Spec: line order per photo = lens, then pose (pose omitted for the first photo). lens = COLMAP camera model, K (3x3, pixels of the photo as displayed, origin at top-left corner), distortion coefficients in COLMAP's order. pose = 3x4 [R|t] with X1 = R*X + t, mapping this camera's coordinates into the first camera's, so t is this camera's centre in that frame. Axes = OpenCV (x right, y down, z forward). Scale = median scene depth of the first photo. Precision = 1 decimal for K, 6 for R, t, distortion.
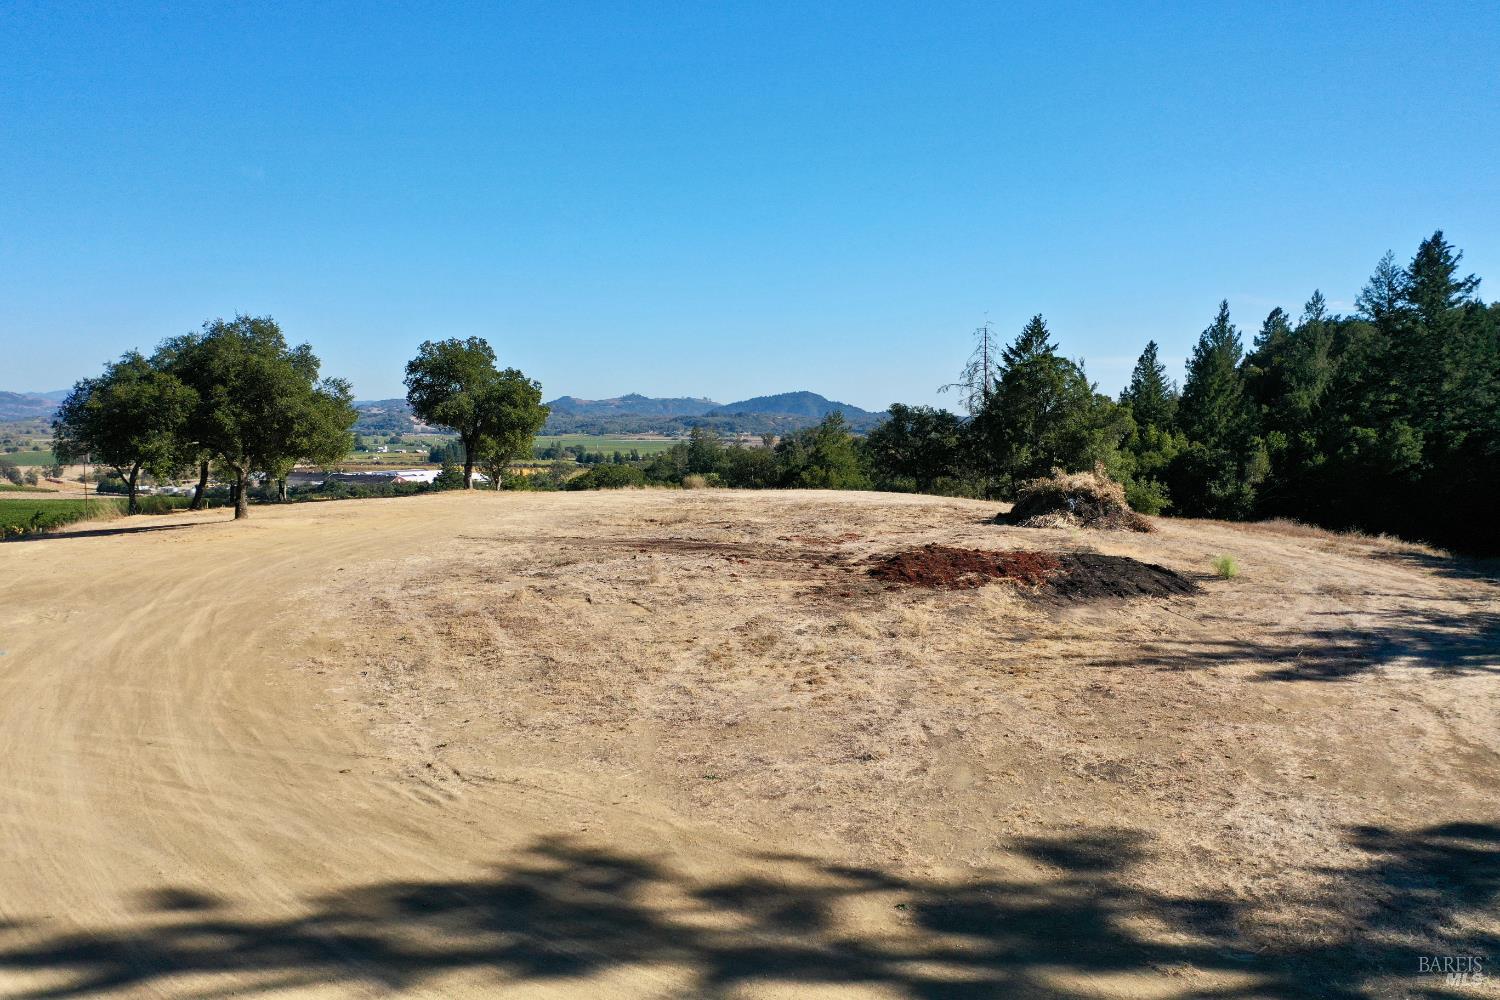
lens RADIAL K [[1184.3, 0, 748.6], [0, 1184.3, 505.5], [0, 0, 1]] dist [-0.003374, -0.004115]
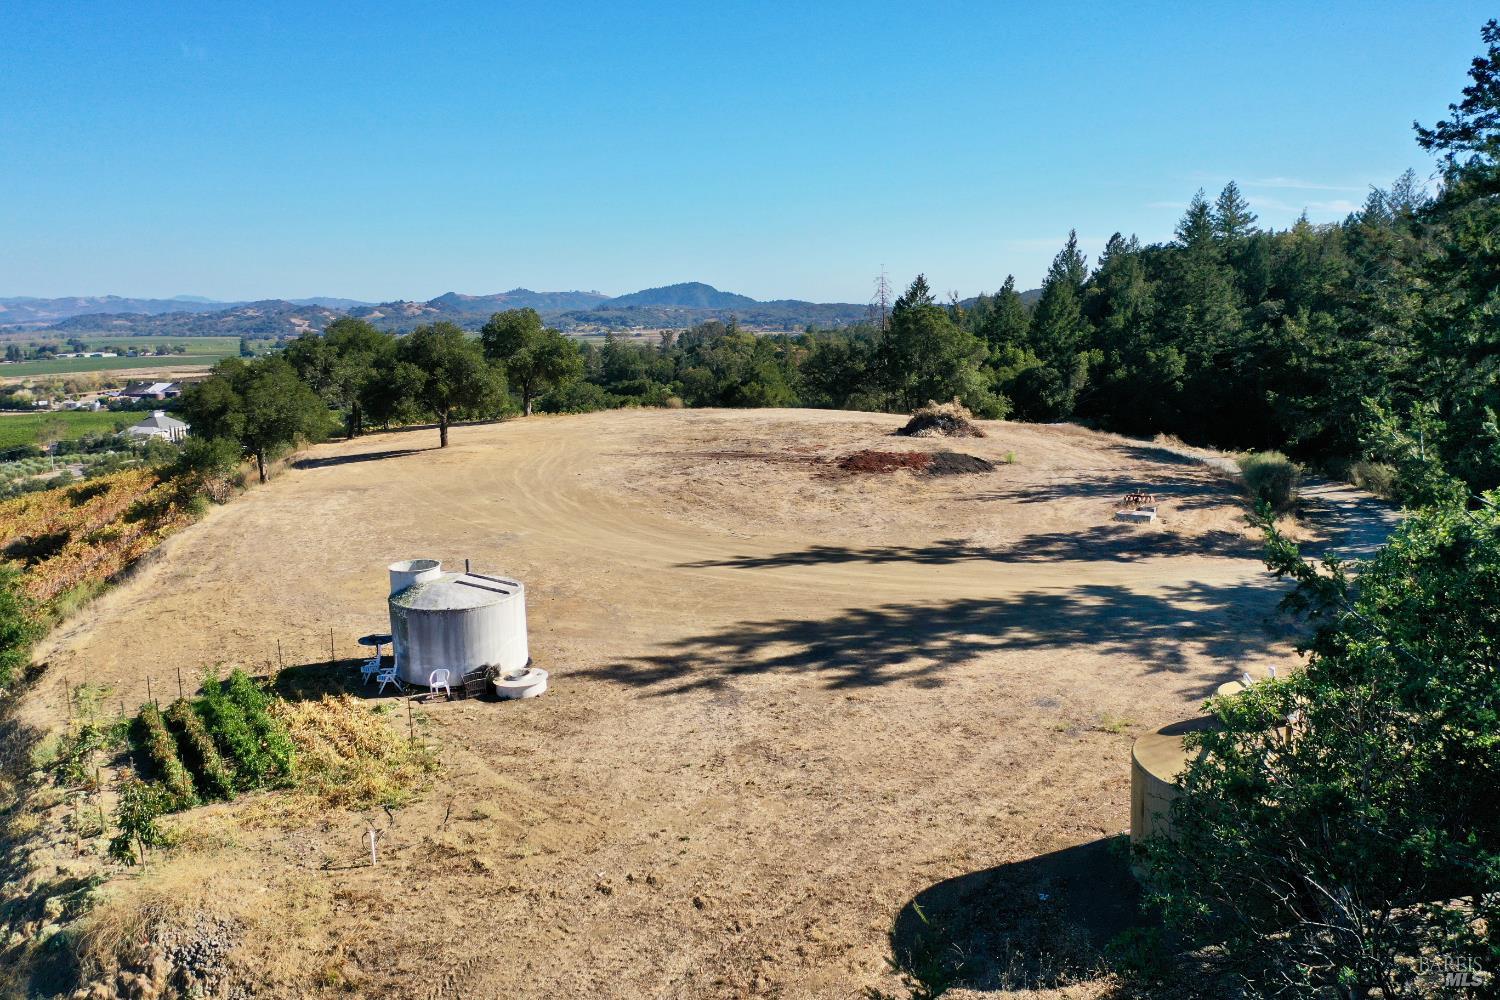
lens RADIAL K [[1184.3, 0, 746.8], [0, 1184.3, 491.0], [0, 0, 1]] dist [-0.003374, -0.004115]
pose [[0.995591, -0.037637, 0.085915, -0.086971], [0.030722, 0.996286, 0.080438, -0.026143], [-0.088624, -0.077444, 0.993050, -0.376867]]
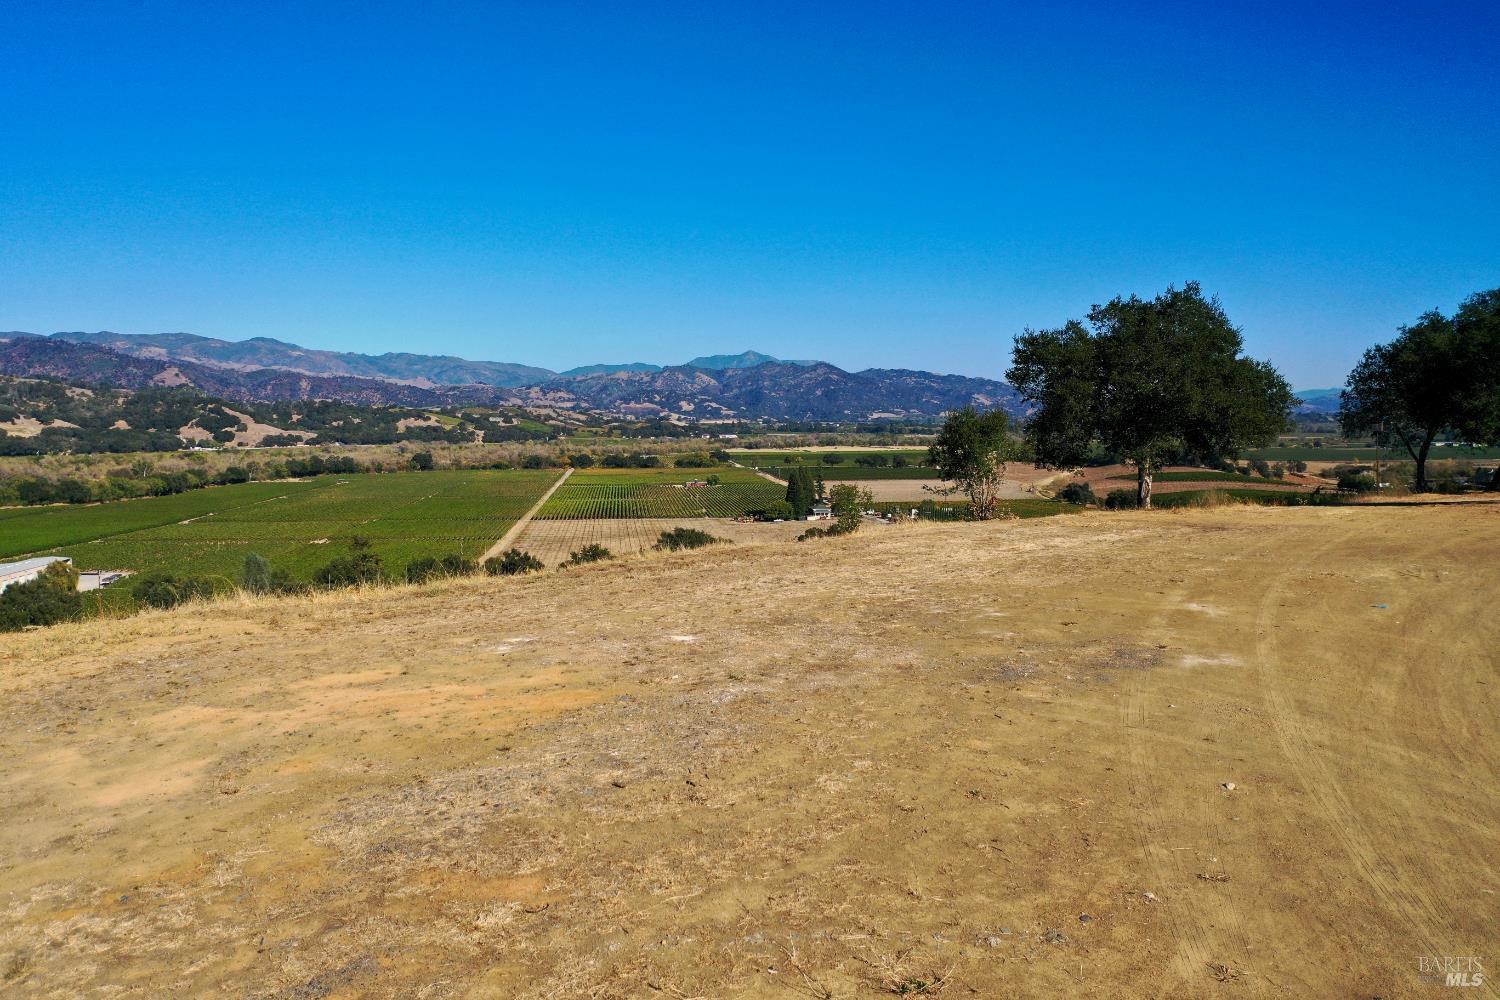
lens RADIAL K [[1184.3, 0, 748.1], [0, 1184.3, 487.9], [0, 0, 1]] dist [-0.003374, -0.004115]
pose [[0.569774, 0.042412, -0.820707, -0.053849], [-0.053592, 0.998459, 0.014392, 0.013507], [0.820052, 0.035783, 0.571169, 0.046838]]
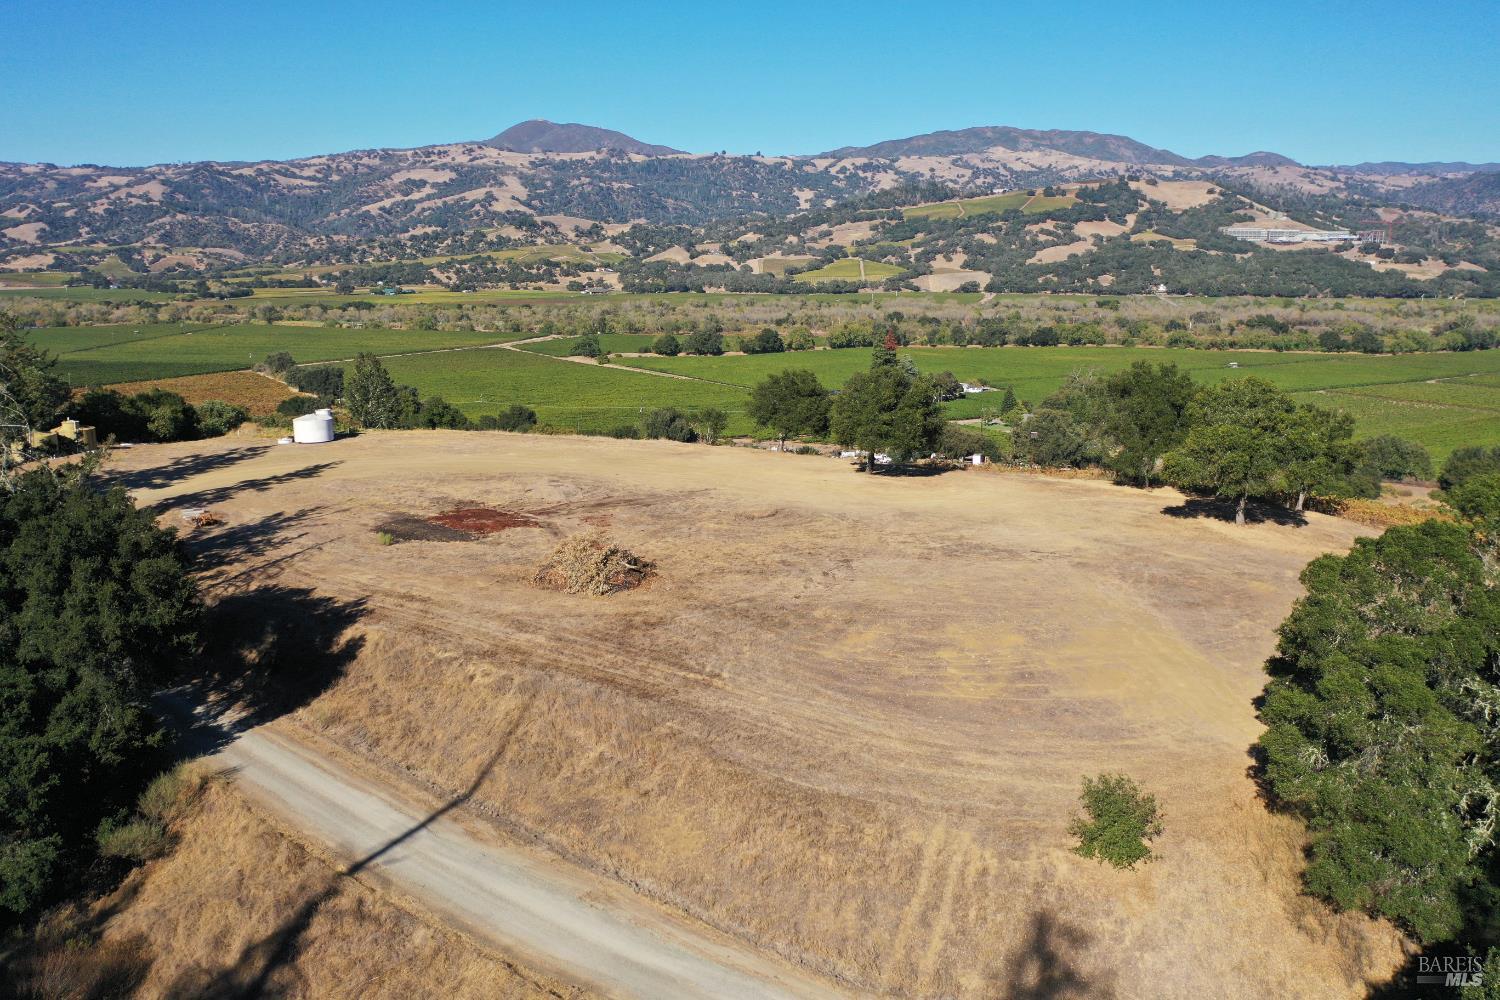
lens RADIAL K [[1184.3, 0, 748.4], [0, 1184.3, 496.3], [0, 0, 1]] dist [-0.003374, -0.004115]
pose [[-0.478640, 0.173001, -0.860799, 0.687233], [-0.065836, 0.970564, 0.231670, -0.206345], [0.875539, 0.167558, -0.453161, 0.957350]]
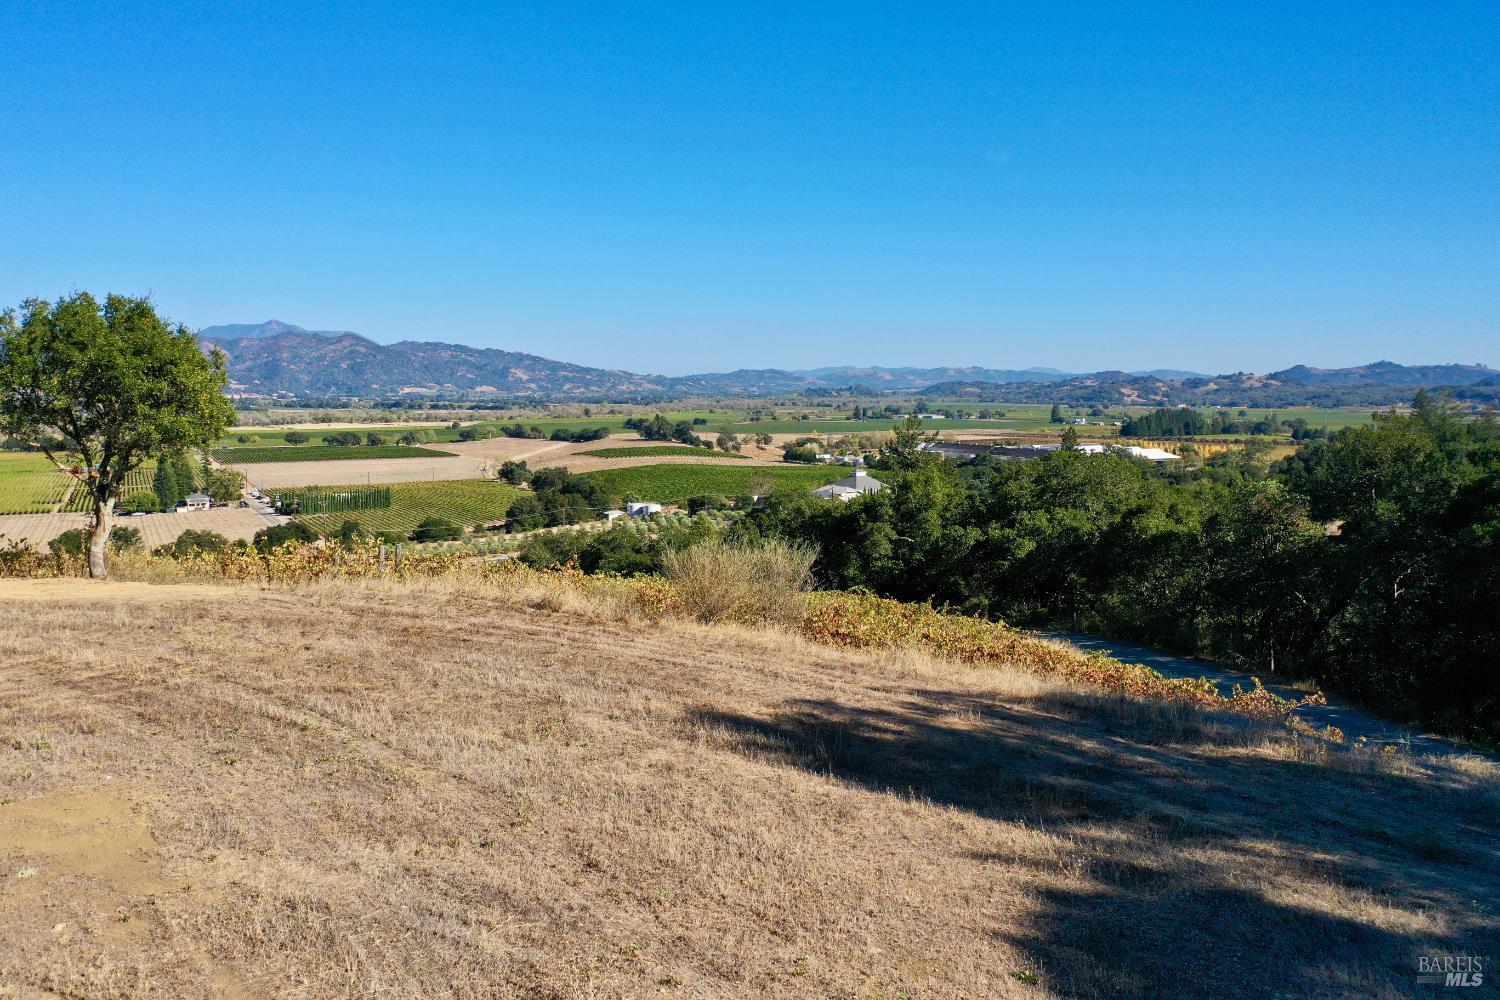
lens RADIAL K [[1184.3, 0, 748.5], [0, 1184.3, 499.5], [0, 0, 1]] dist [-0.003374, -0.004115]
pose [[0.832064, 0.044373, -0.552902, 0.062542], [-0.034456, 0.999005, 0.028322, -0.037651], [0.553609, -0.004515, 0.832765, 0.868383]]
